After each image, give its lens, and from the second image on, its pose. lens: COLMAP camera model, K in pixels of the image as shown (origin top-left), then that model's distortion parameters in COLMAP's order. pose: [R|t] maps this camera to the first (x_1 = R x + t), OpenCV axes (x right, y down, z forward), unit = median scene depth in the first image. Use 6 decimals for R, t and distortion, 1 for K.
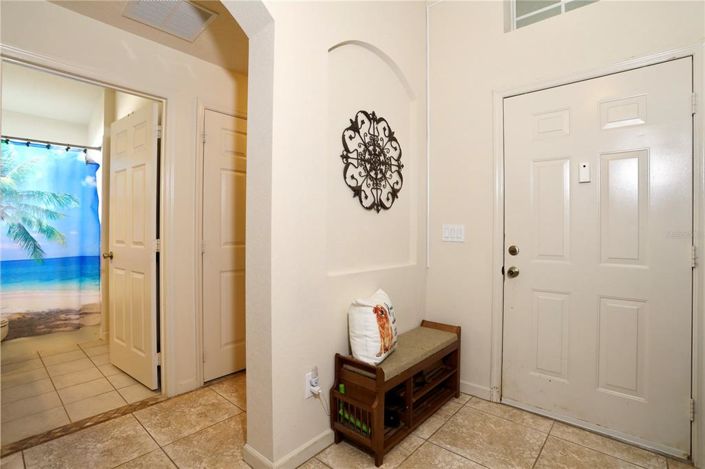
lens RADIAL K [[341.1, 0, 350.4], [0, 341.1, 230.1], [0, 0, 1]] dist [-0.077276, 0.033936]
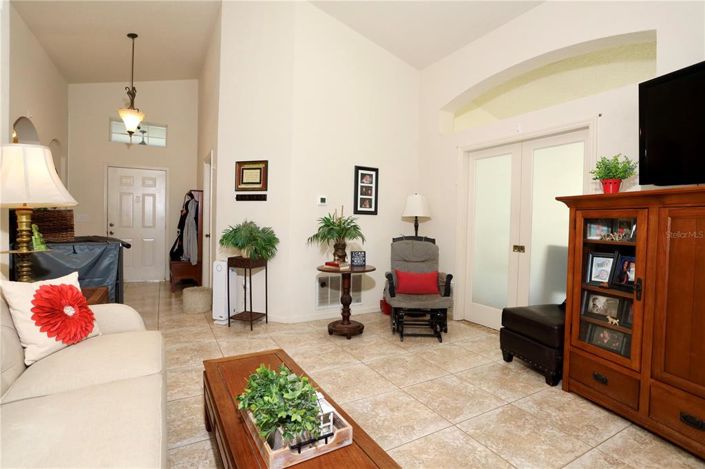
lens RADIAL K [[341.1, 0, 350.4], [0, 341.1, 230.1], [0, 0, 1]] dist [-0.077276, 0.033936]
pose [[0.333477, -0.016755, 0.942609, -1.381552], [-0.014438, 0.999634, 0.022876, 0.014690], [-0.942648, -0.021238, 0.333113, -1.703094]]
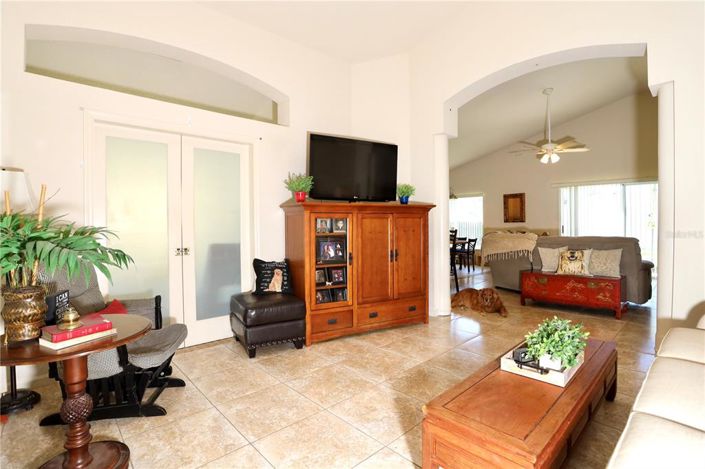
lens RADIAL K [[341.1, 0, 350.4], [0, 341.1, 230.1], [0, 0, 1]] dist [-0.077276, 0.033936]
pose [[-0.993735, 0.014176, 0.110862, -0.503419], [0.015828, 0.999776, 0.014042, 0.024456], [-0.110638, 0.015709, -0.993737, -0.573507]]
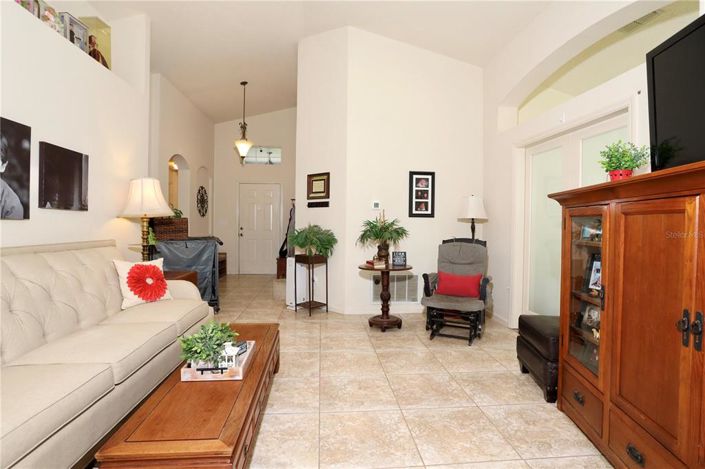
lens RADIAL K [[341.1, 0, 350.4], [0, 341.1, 230.1], [0, 0, 1]] dist [-0.077276, 0.033936]
pose [[0.692132, -0.007589, 0.721731, -1.260738], [-0.005276, 0.999865, 0.015574, 0.015816], [-0.721752, -0.014587, 0.691998, -2.232254]]
